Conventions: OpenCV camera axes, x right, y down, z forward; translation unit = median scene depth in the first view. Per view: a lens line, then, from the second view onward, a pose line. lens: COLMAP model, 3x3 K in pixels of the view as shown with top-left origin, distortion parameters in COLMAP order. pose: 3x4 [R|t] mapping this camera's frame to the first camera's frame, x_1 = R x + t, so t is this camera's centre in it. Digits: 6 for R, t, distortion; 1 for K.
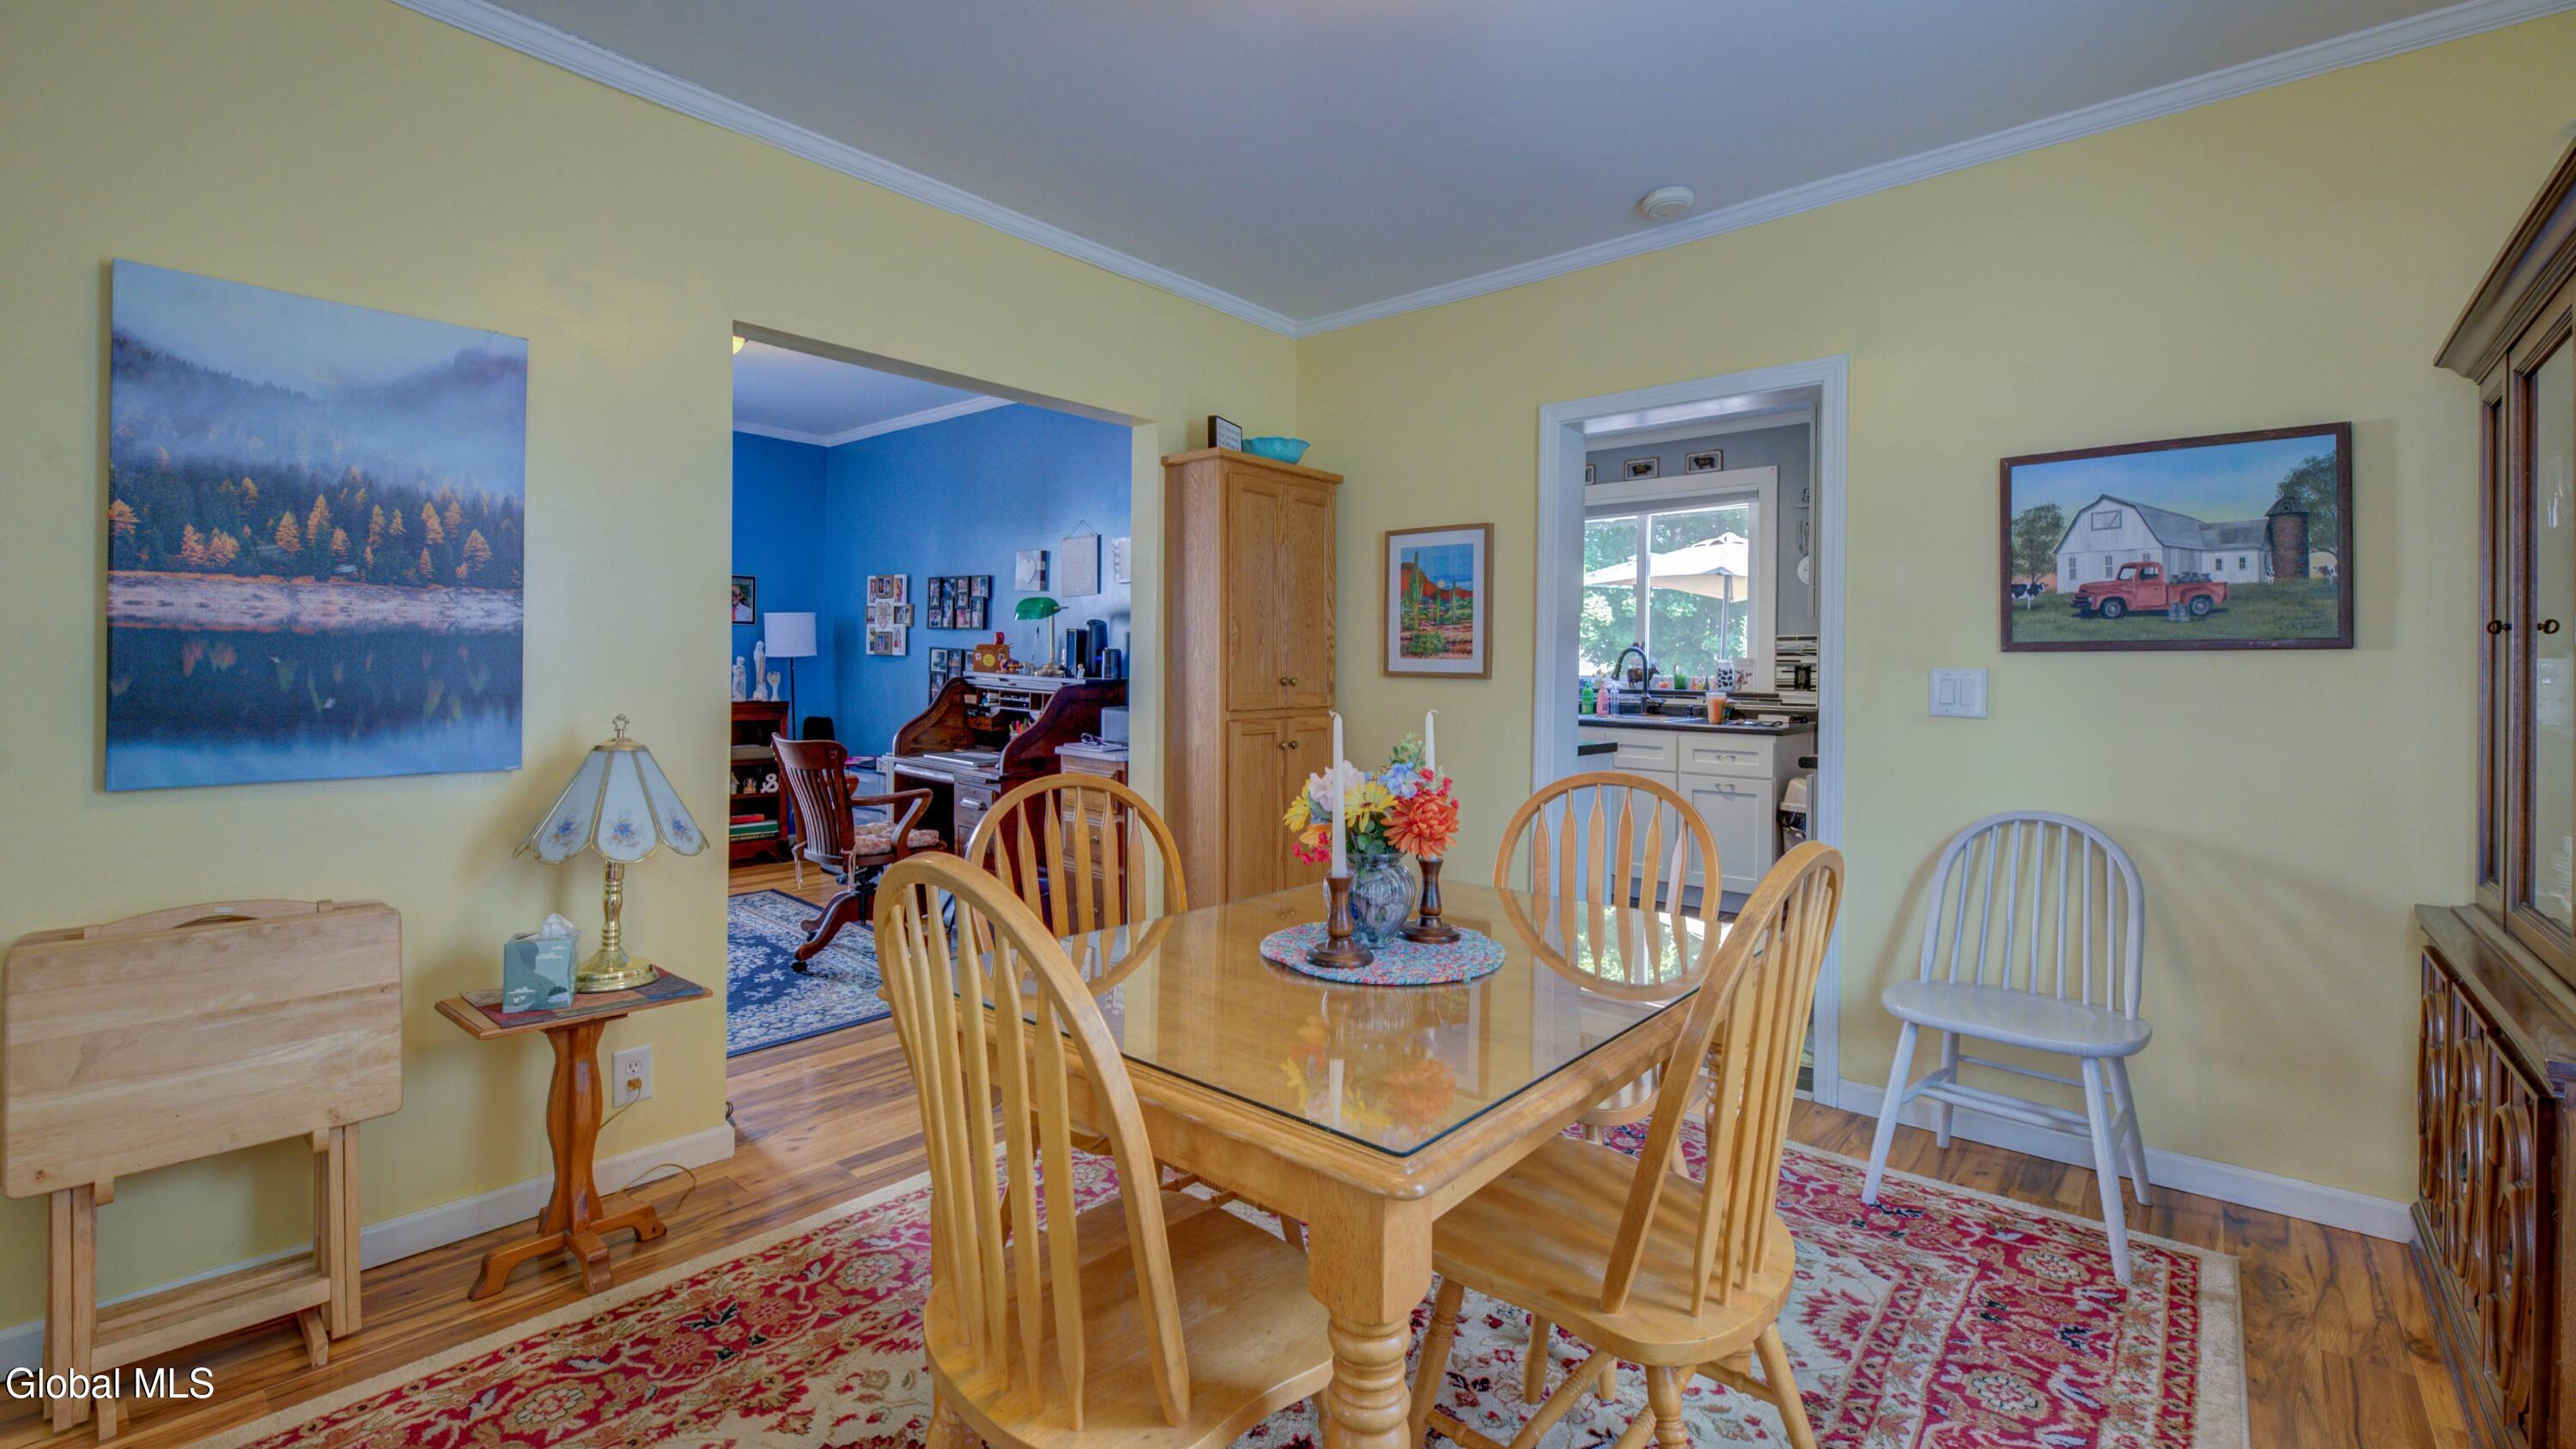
lens RADIAL K [[1077.6, 0, 1298.7], [0, 1077.6, 702.5], [0, 0, 1]] dist [-0.004830, -0.001152]
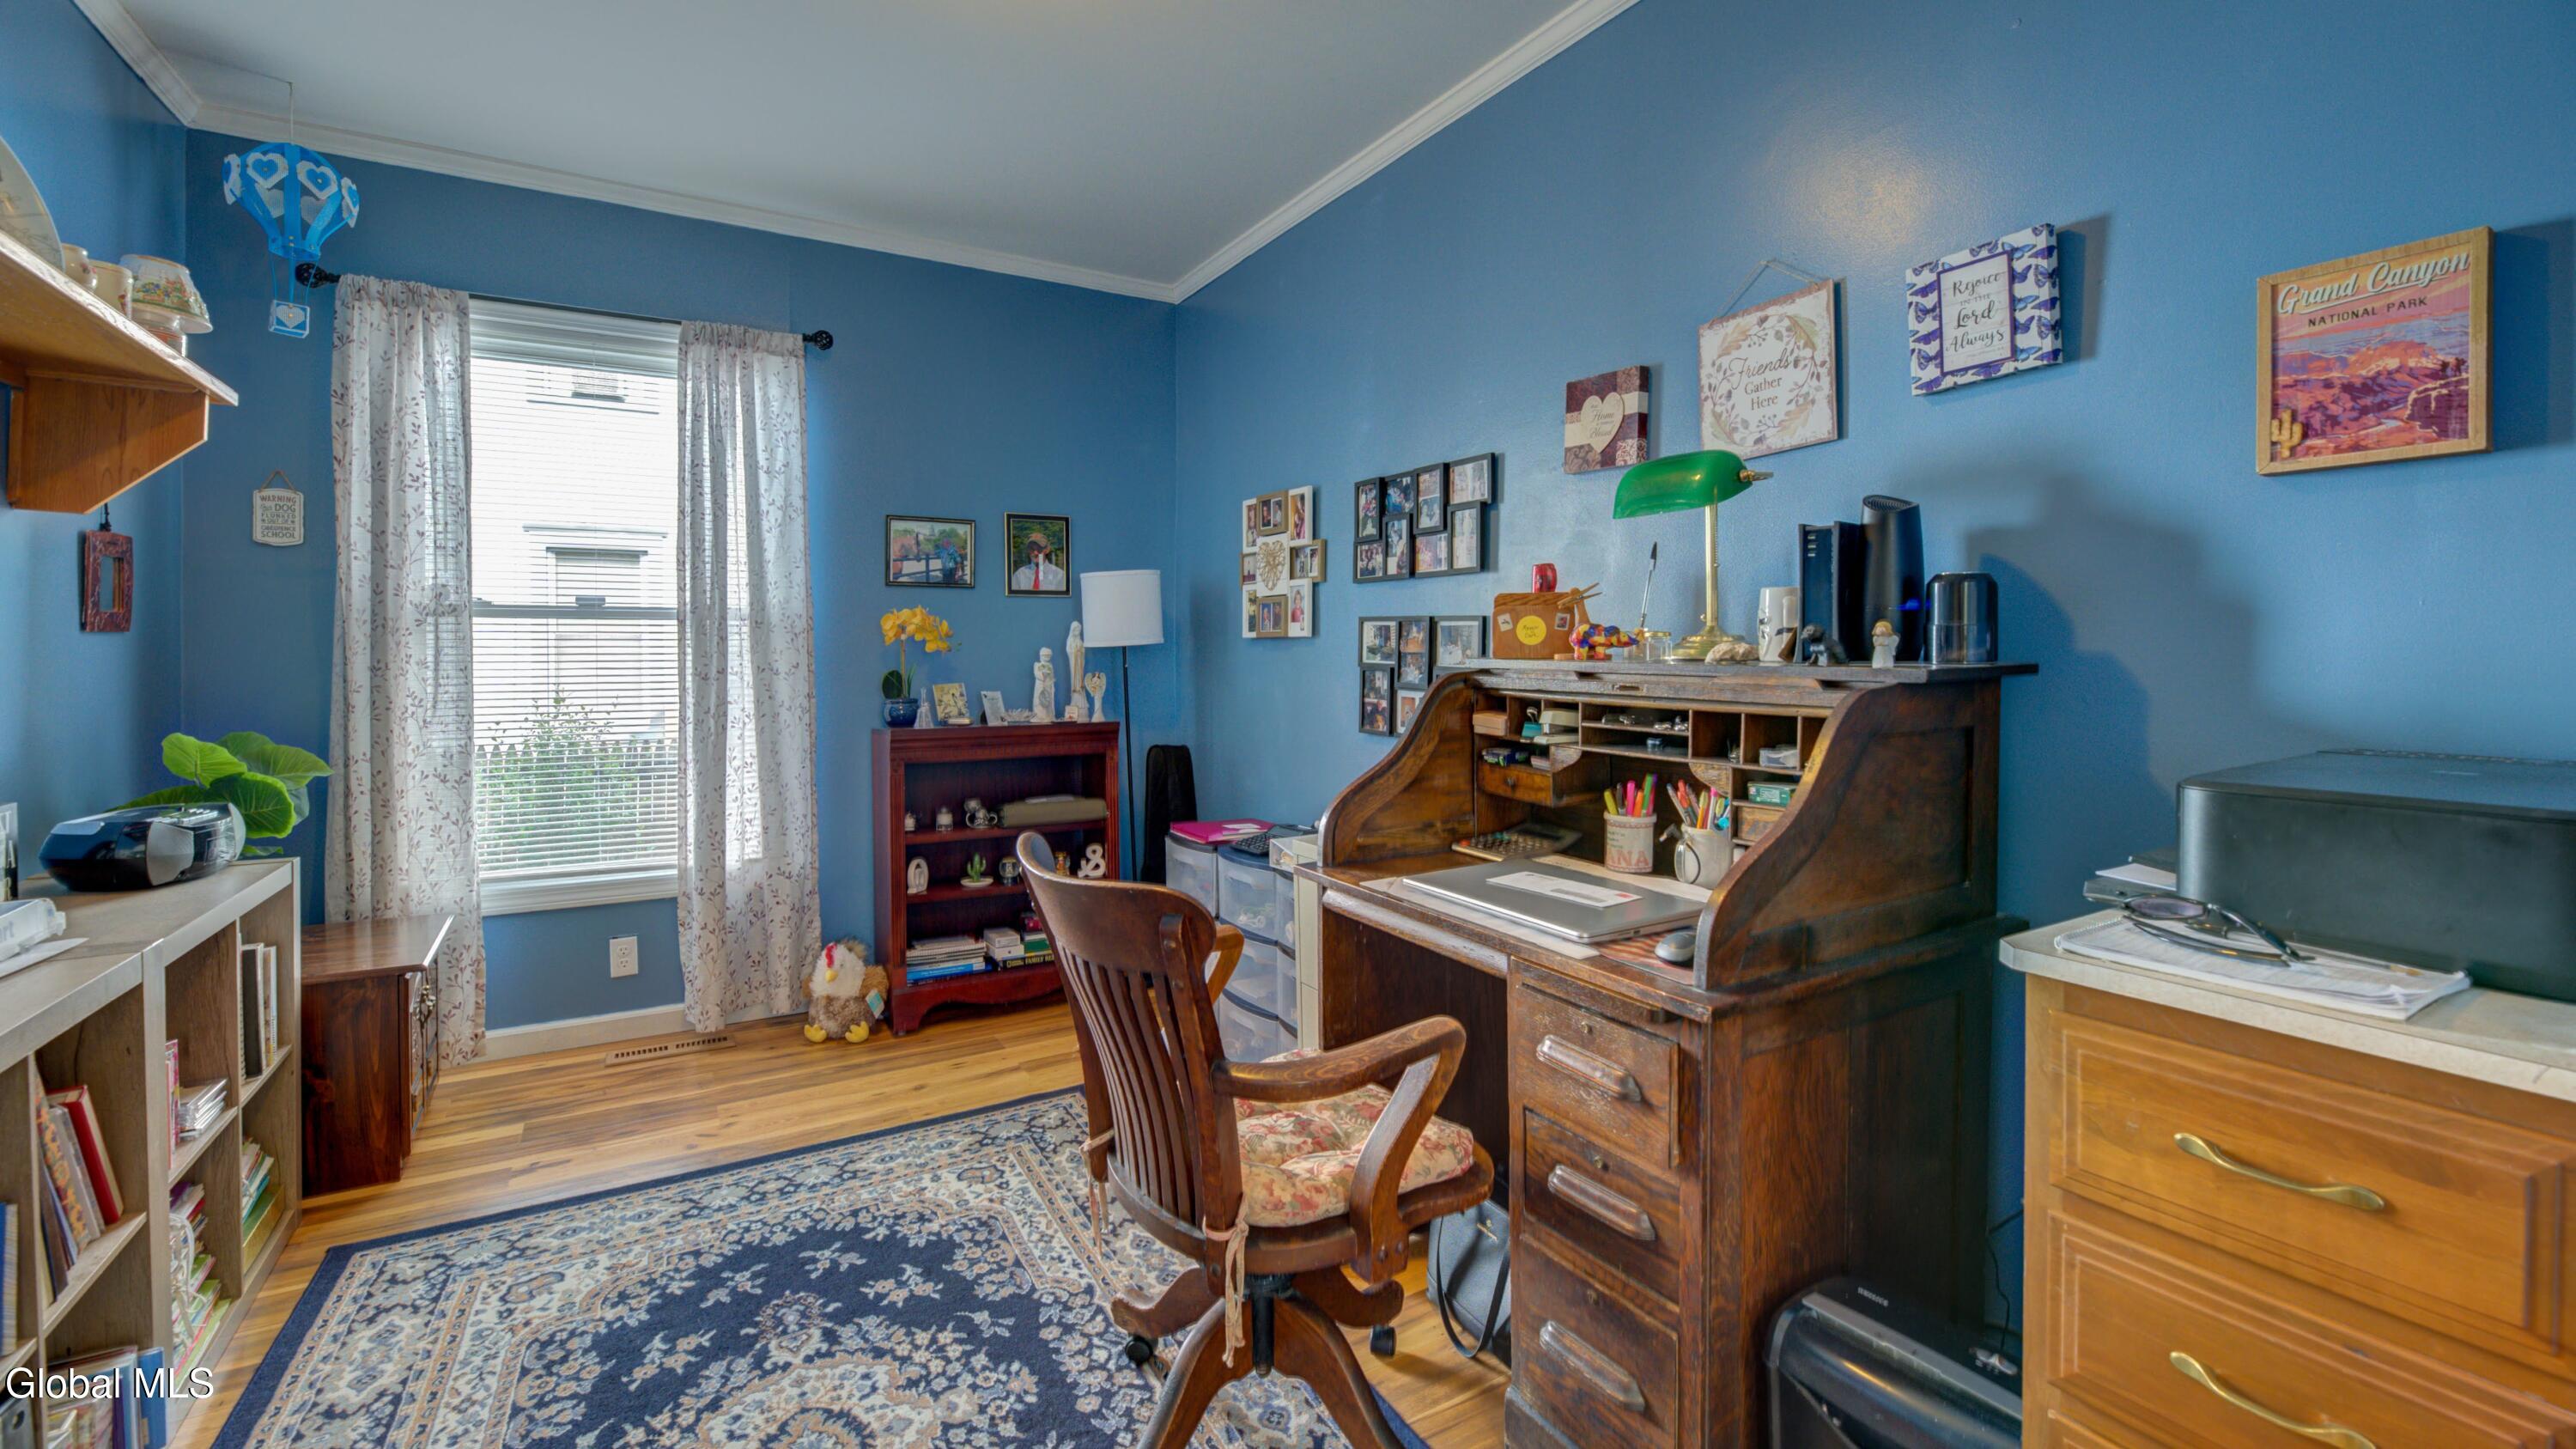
lens RADIAL K [[1078.0, 0, 1288.1], [0, 1078.0, 713.6], [0, 0, 1]] dist [-0.004830, -0.001152]
pose [[0.947389, -0.008615, -0.319970, -0.217507], [0.011732, 0.999901, 0.007817, -0.010044], [0.319871, -0.011159, 0.947396, 0.516926]]
